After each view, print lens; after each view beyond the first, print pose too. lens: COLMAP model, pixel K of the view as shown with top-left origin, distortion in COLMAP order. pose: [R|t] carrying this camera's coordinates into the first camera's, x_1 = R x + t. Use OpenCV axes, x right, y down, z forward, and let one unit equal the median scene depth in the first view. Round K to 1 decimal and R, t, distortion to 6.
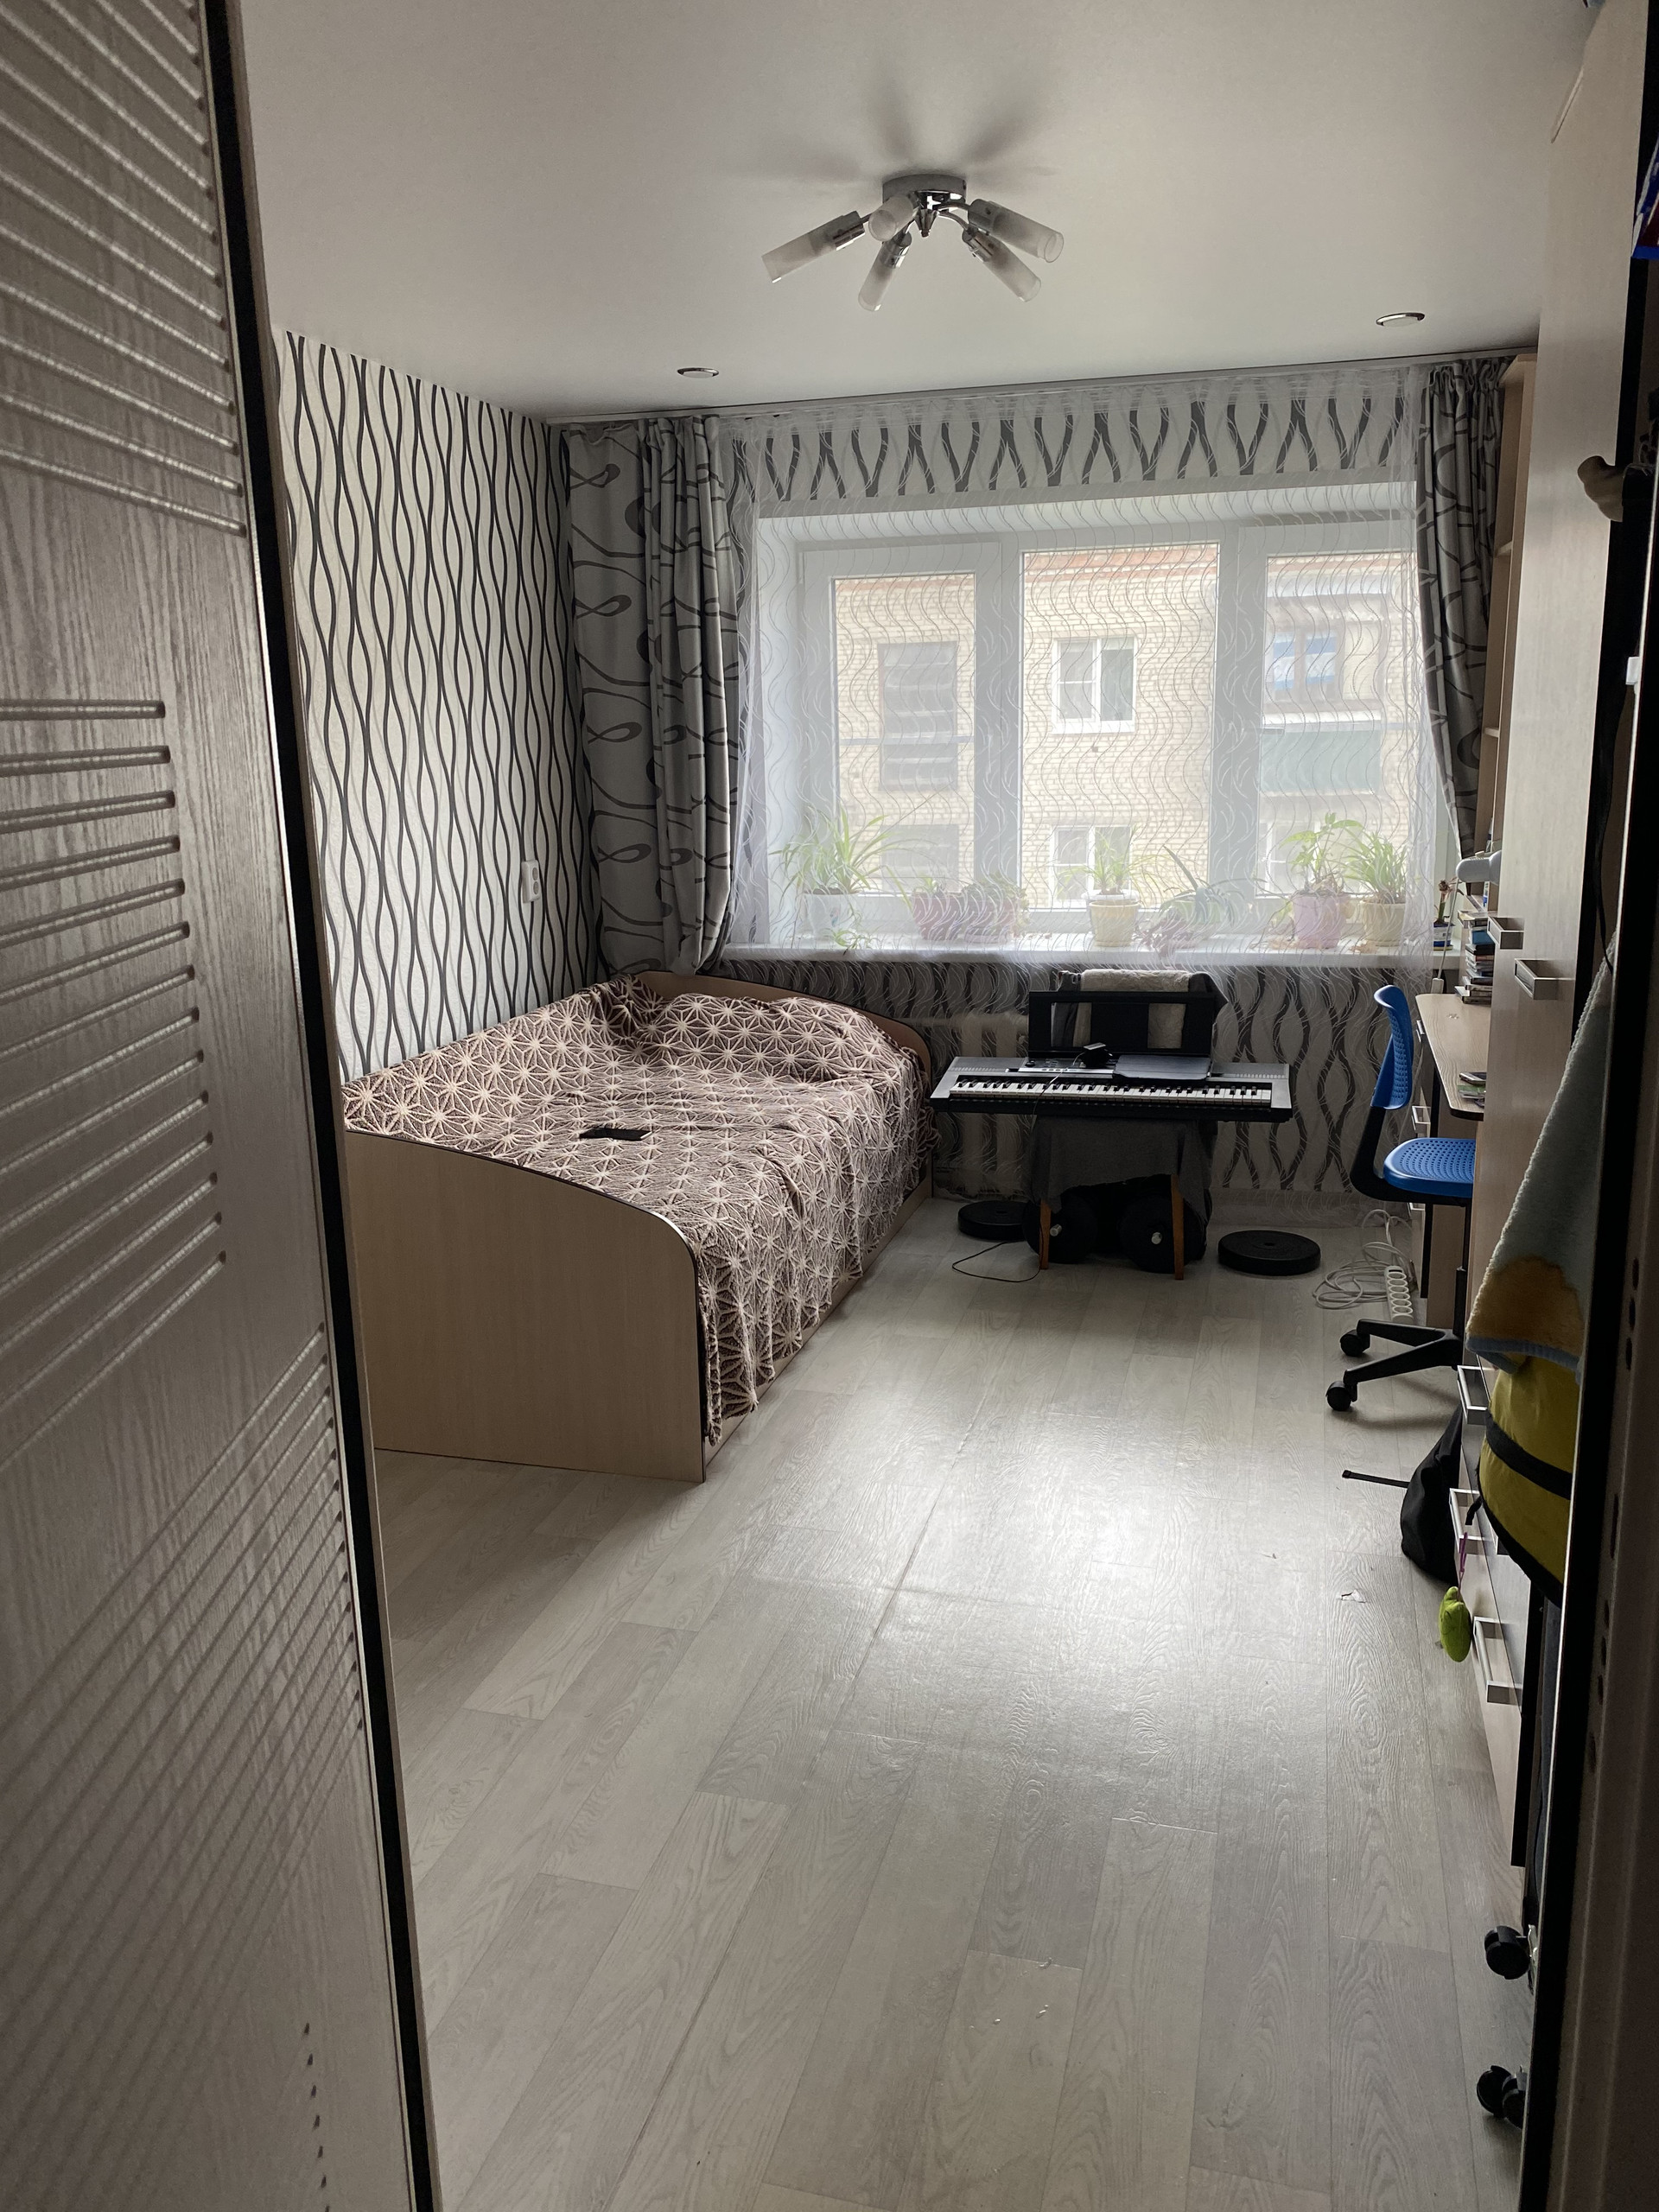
lens RADIAL K [[1680.3, 0, 834.8], [0, 1680.3, 1098.4], [0, 0, 1]] dist [0.050710, -0.058873]
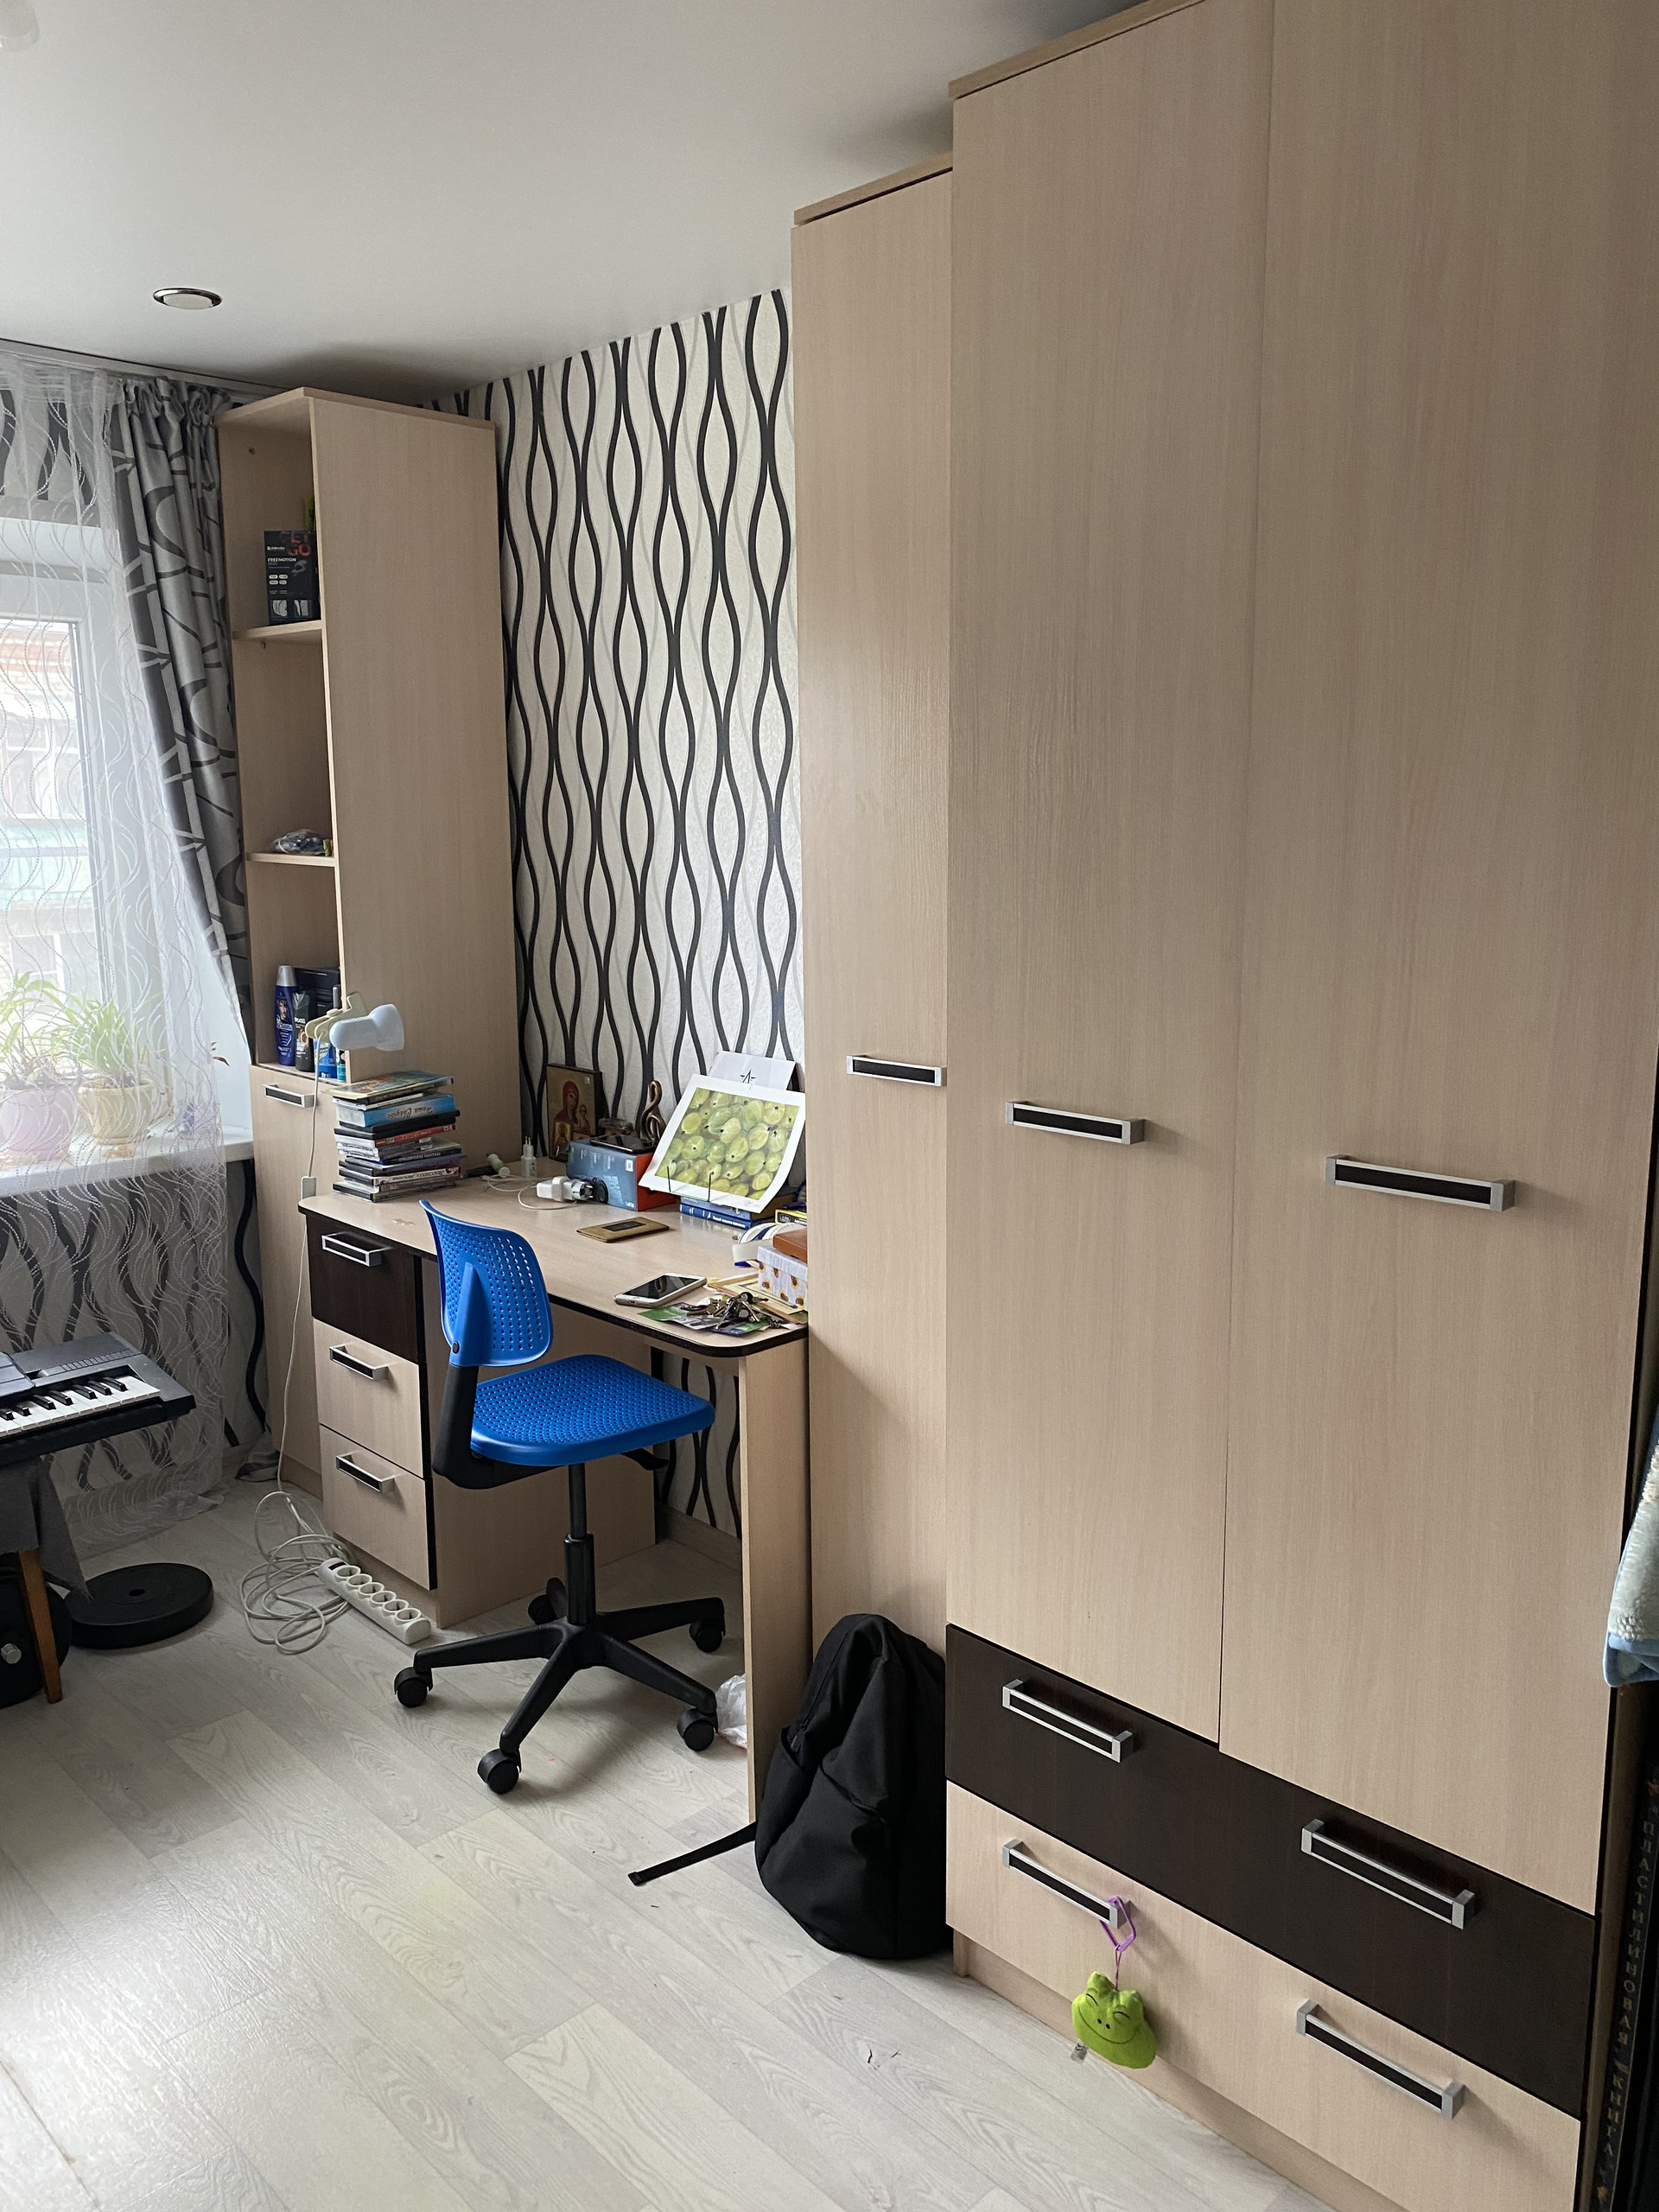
lens RADIAL K [[1680.3, 0, 854.3], [0, 1680.3, 1104.9], [0, 0, 1]] dist [0.050710, -0.058873]
pose [[0.501310, -0.138080, 0.854179, -0.170349], [0.191856, 0.980350, 0.045878, -0.089627], [-0.843730, 0.140880, 0.517950, 0.385477]]
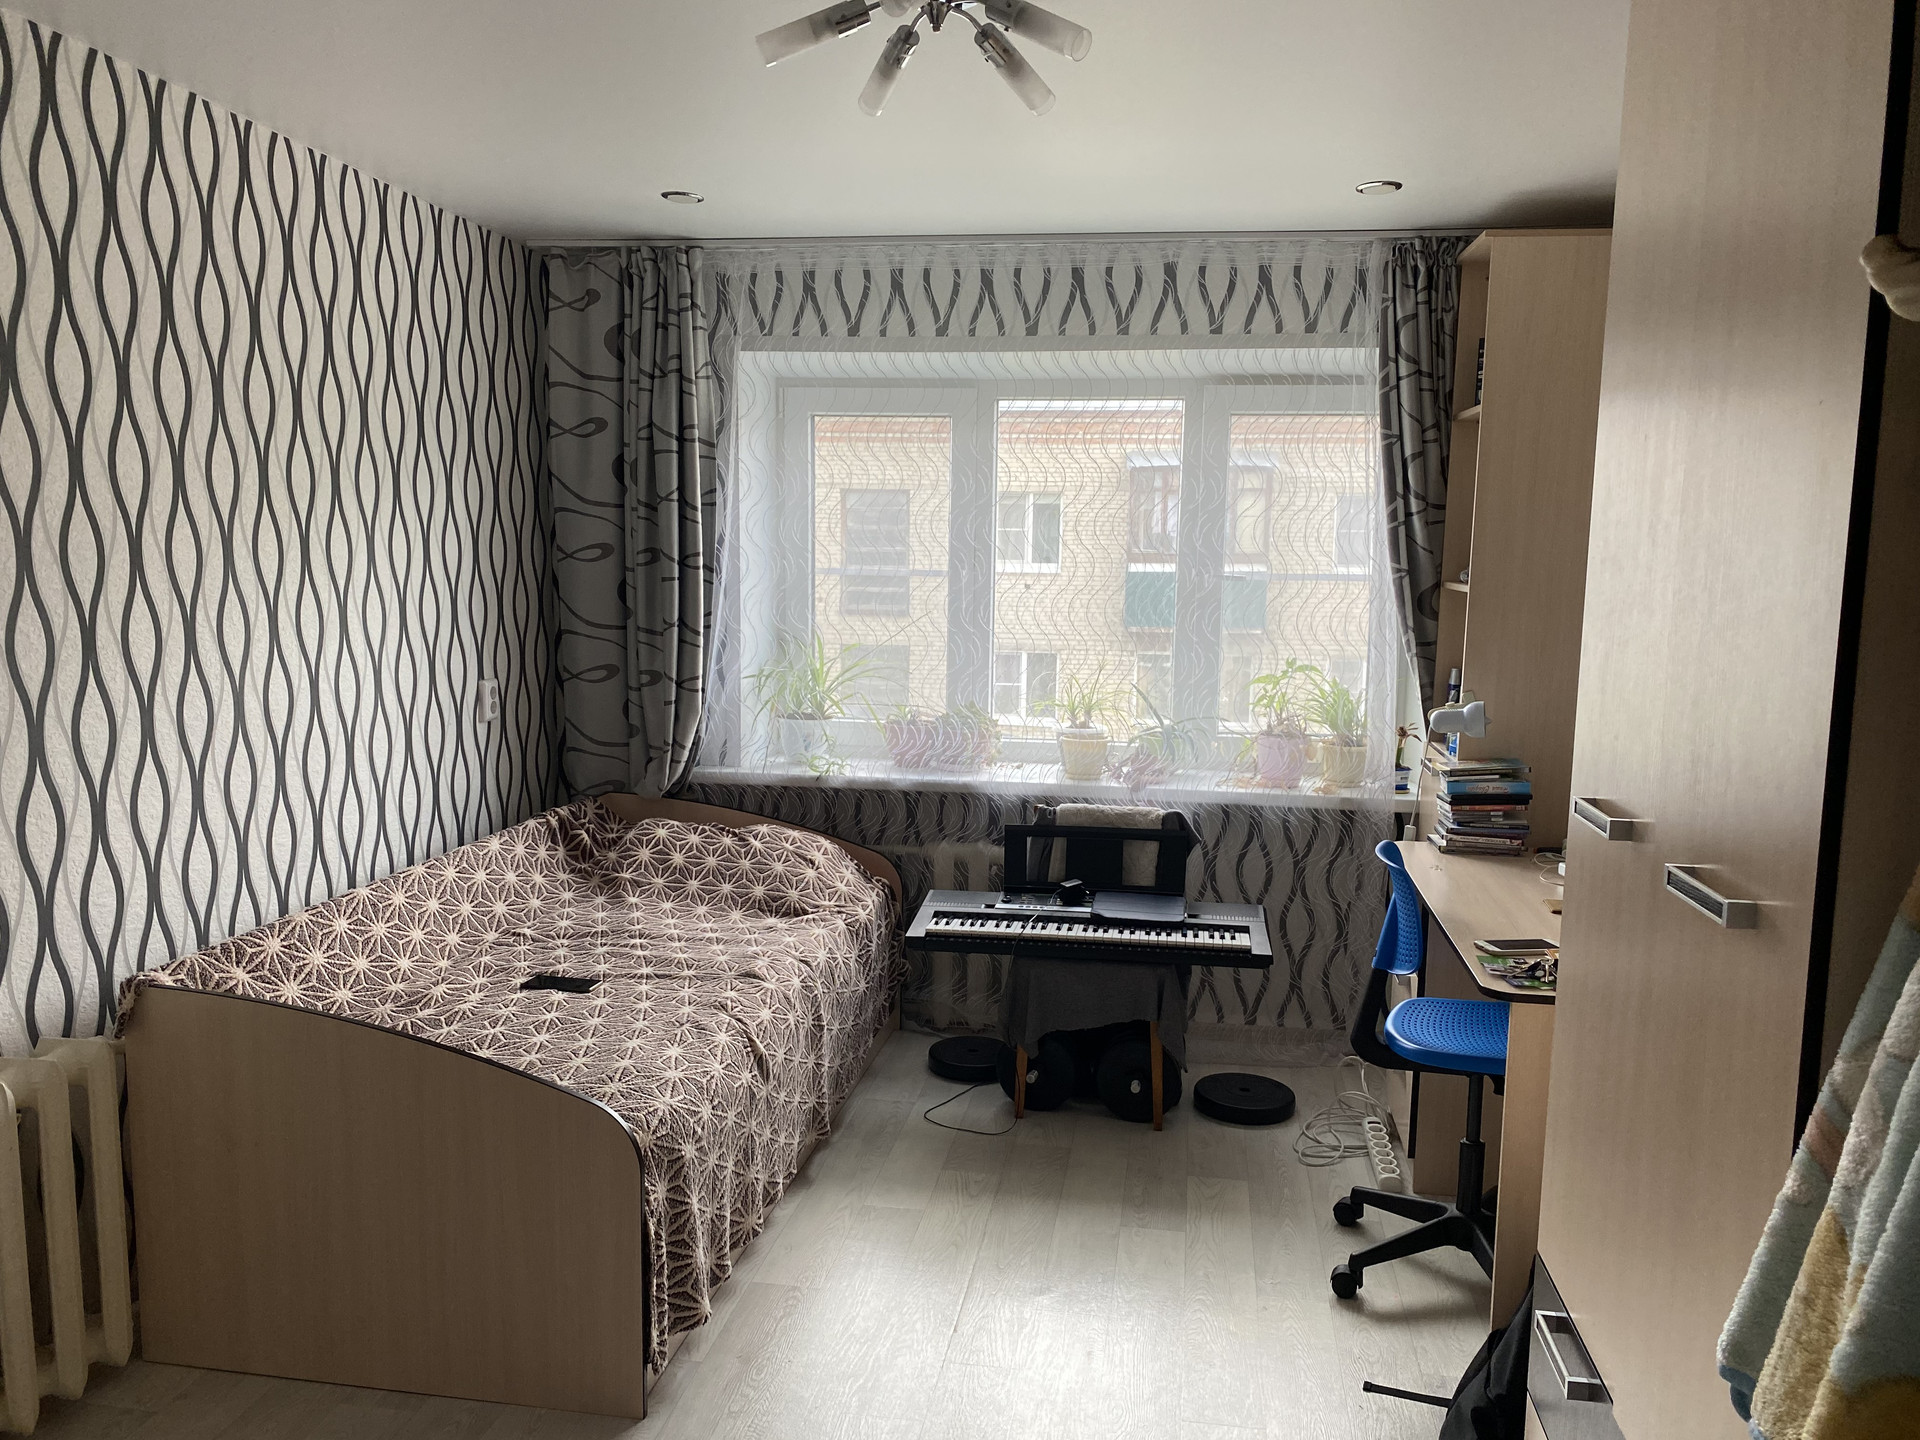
lens RADIAL K [[1458.5, 0, 966.2], [0, 1458.5, 737.3], [0, 0, 1]] dist [0.050710, -0.058873]
pose [[0.992789, 0.024708, 0.117301, -0.009348], [-0.013185, 0.995098, -0.098013, -0.034005], [-0.119147, 0.095760, 0.988248, 0.164093]]
